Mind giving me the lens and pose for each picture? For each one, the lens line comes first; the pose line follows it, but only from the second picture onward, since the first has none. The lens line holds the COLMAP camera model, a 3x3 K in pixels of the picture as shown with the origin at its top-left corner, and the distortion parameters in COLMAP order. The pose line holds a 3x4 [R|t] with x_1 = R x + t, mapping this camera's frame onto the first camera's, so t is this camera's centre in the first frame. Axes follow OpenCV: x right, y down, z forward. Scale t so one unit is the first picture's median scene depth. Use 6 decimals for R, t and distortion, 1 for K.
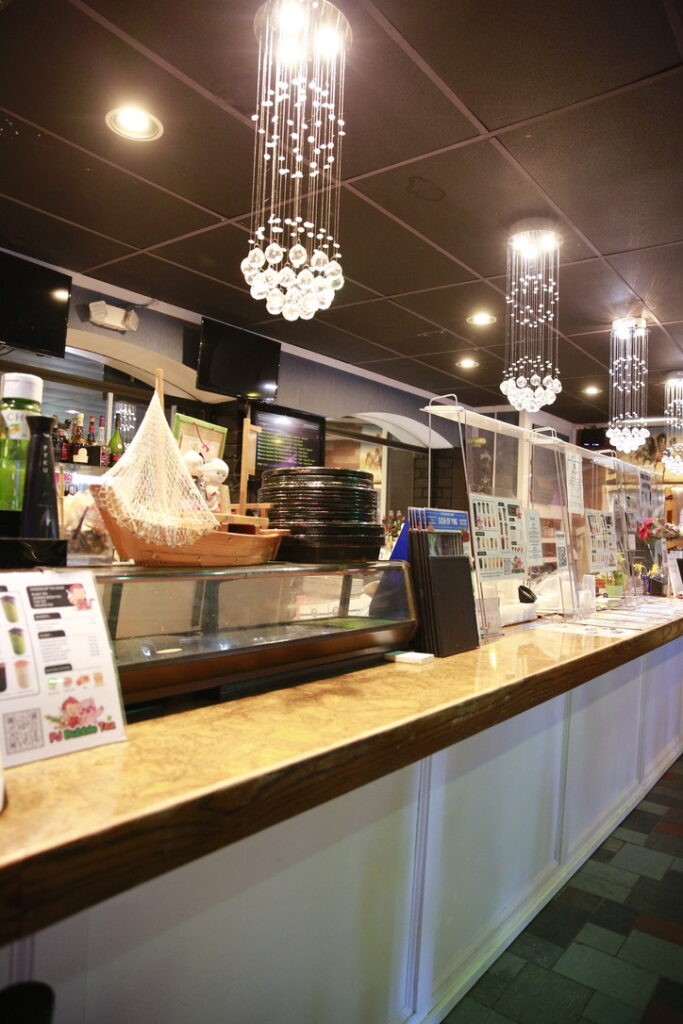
lens RADIAL K [[686.4, 0, 341.5], [0, 686.4, 512.0], [0, 0, 1]] dist [-0.043761, 0.009379]
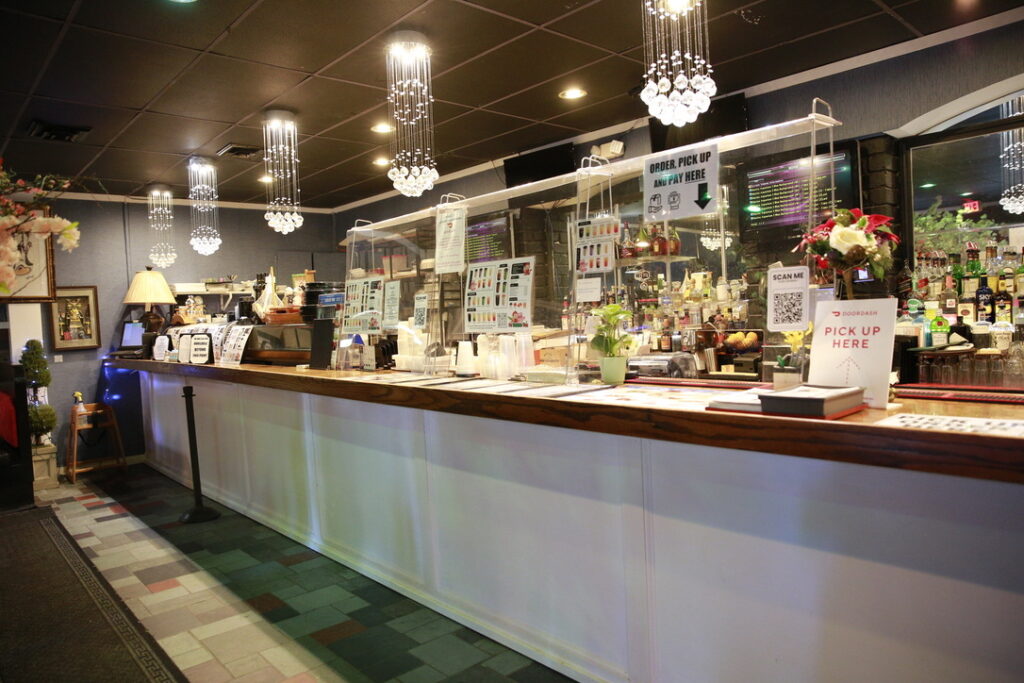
lens RADIAL K [[683.3, 0, 512.3], [0, 683.3, 325.6], [0, 0, 1]] dist [-0.100887, 0.070550]
pose [[-0.173735, -0.006896, -0.984768, 1.586387], [0.064033, 0.997780, -0.018284, 0.125027], [0.982708, -0.066234, -0.172908, 1.531933]]
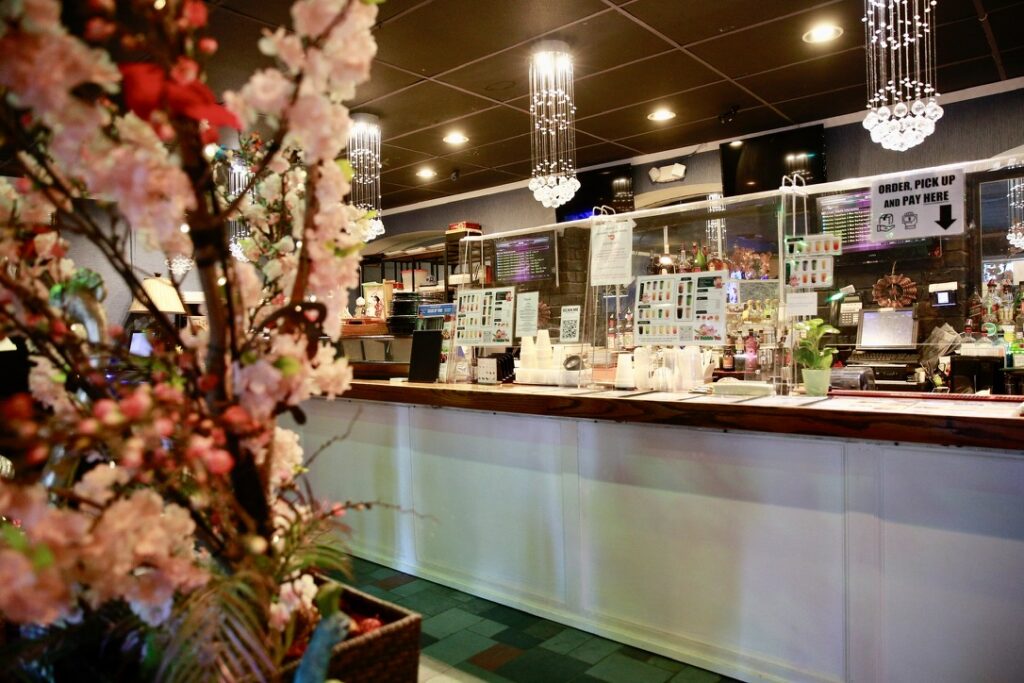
lens RADIAL K [[683.3, 0, 512.3], [0, 683.3, 325.6], [0, 0, 1]] dist [-0.100887, 0.070550]
pose [[-0.064225, -0.041377, -0.997077, 1.618807], [0.047257, 0.997893, -0.044455, 0.118991], [0.996816, -0.049974, -0.062134, 1.119713]]
